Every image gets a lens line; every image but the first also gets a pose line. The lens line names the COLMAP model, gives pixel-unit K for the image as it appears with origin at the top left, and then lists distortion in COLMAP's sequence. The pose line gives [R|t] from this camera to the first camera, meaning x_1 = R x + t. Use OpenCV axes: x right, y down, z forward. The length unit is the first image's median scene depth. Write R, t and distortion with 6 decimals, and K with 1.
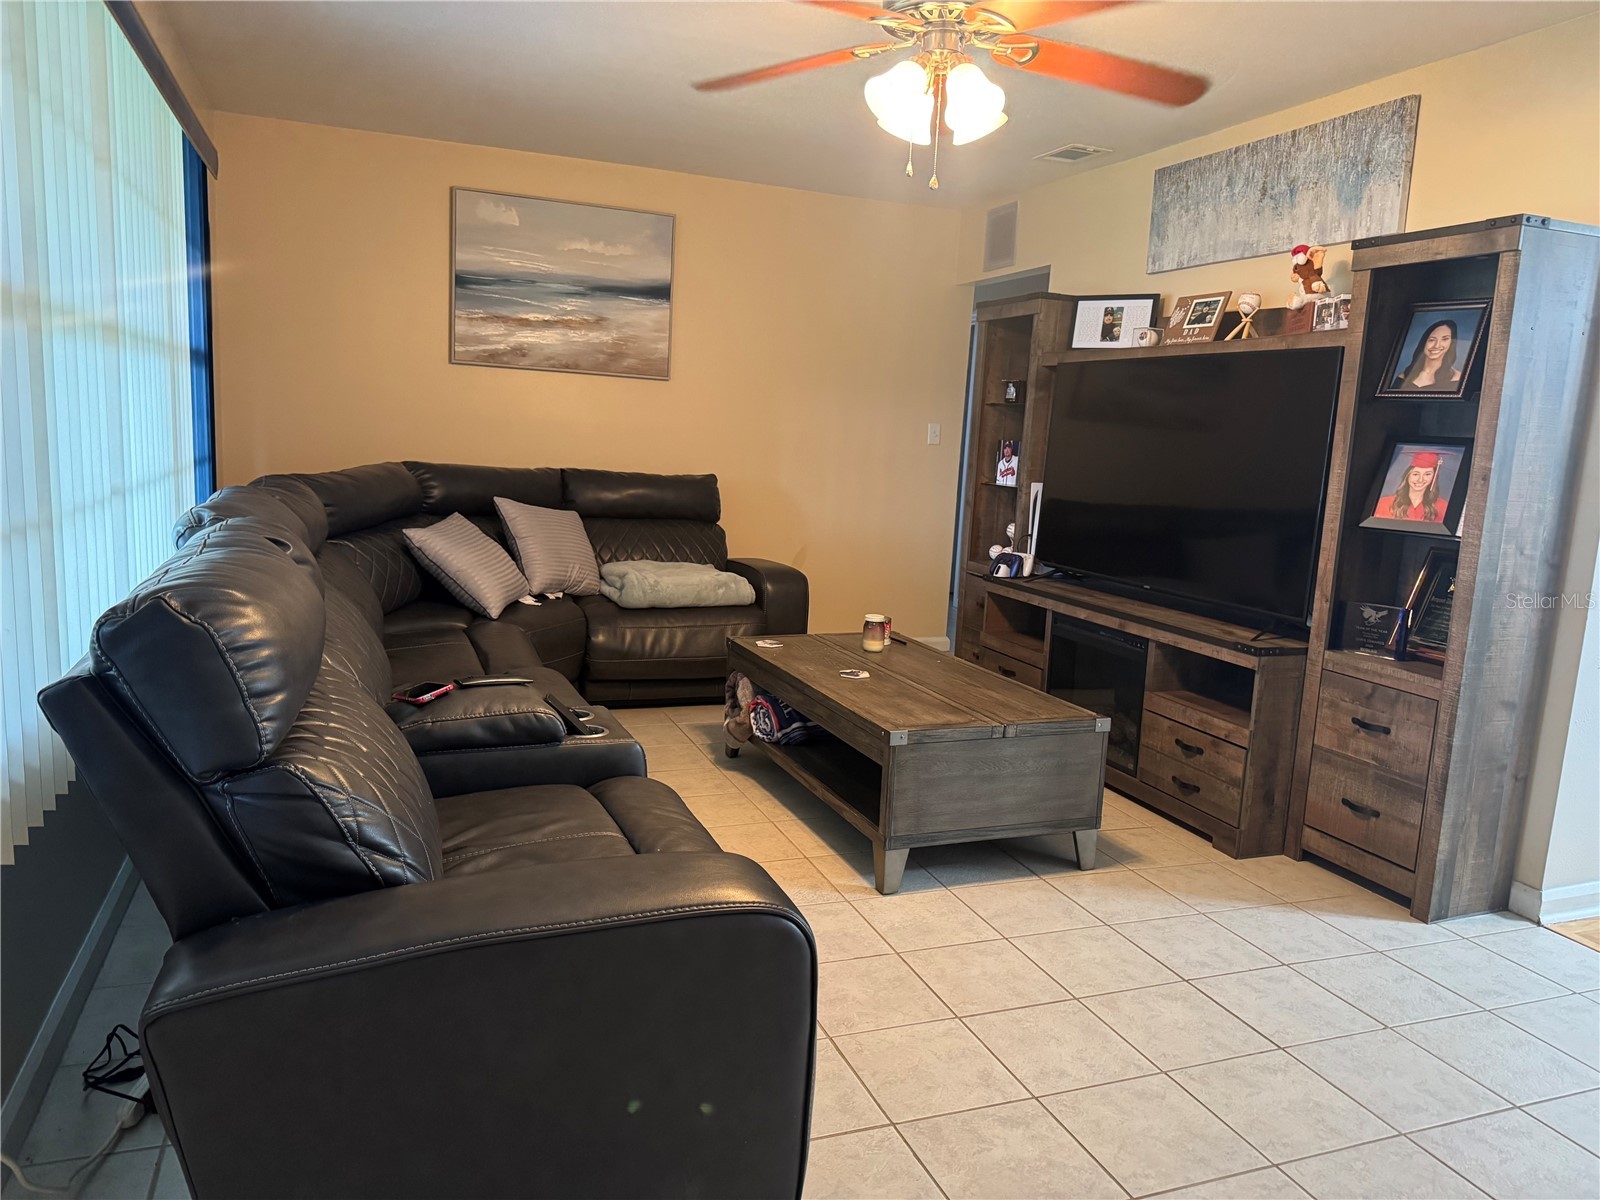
lens RADIAL K [[1112.7, 0, 800.0], [0, 1112.7, 600.0], [0, 0, 1]] dist [0.113267, -0.180667]
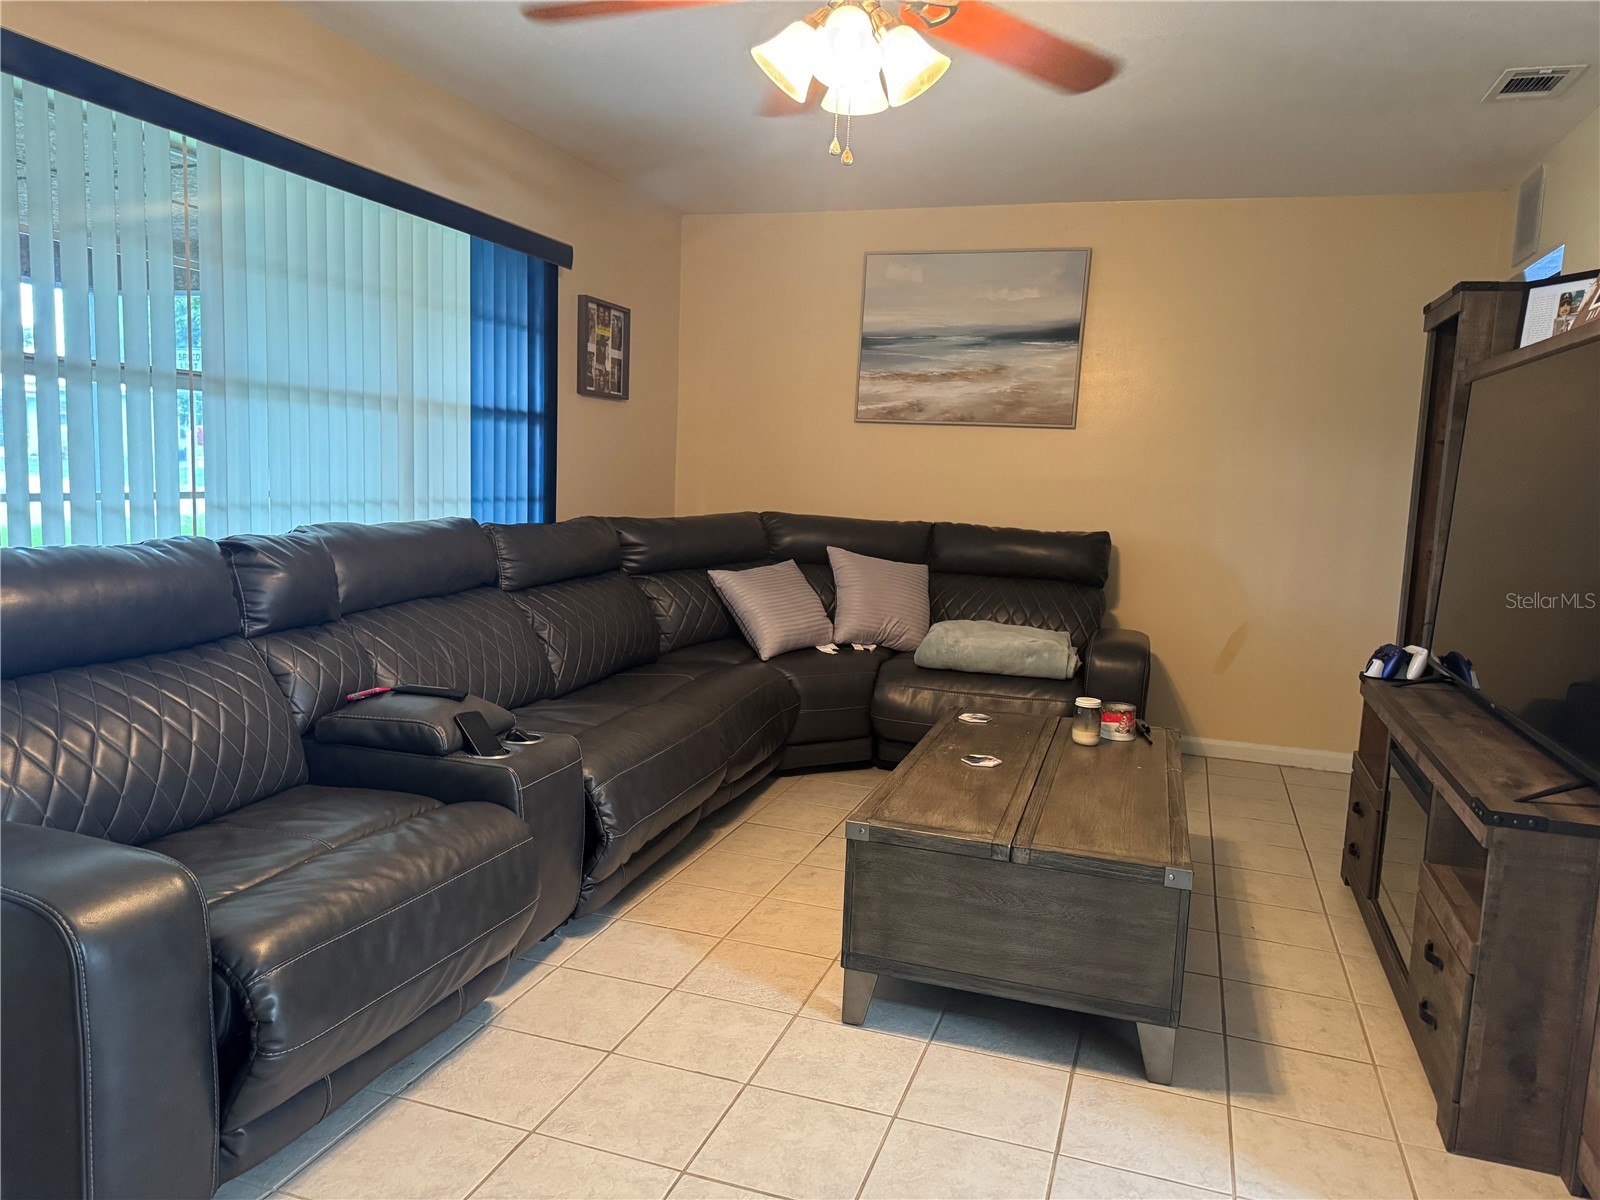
lens RADIAL K [[1112.7, 0, 800.0], [0, 1112.7, 600.0], [0, 0, 1]] dist [0.113267, -0.180667]
pose [[0.762393, 0.059319, -0.644389, 0.339415], [-0.101819, 0.994382, -0.028928, -0.010202], [0.639053, 0.087666, 0.764150, 0.193865]]
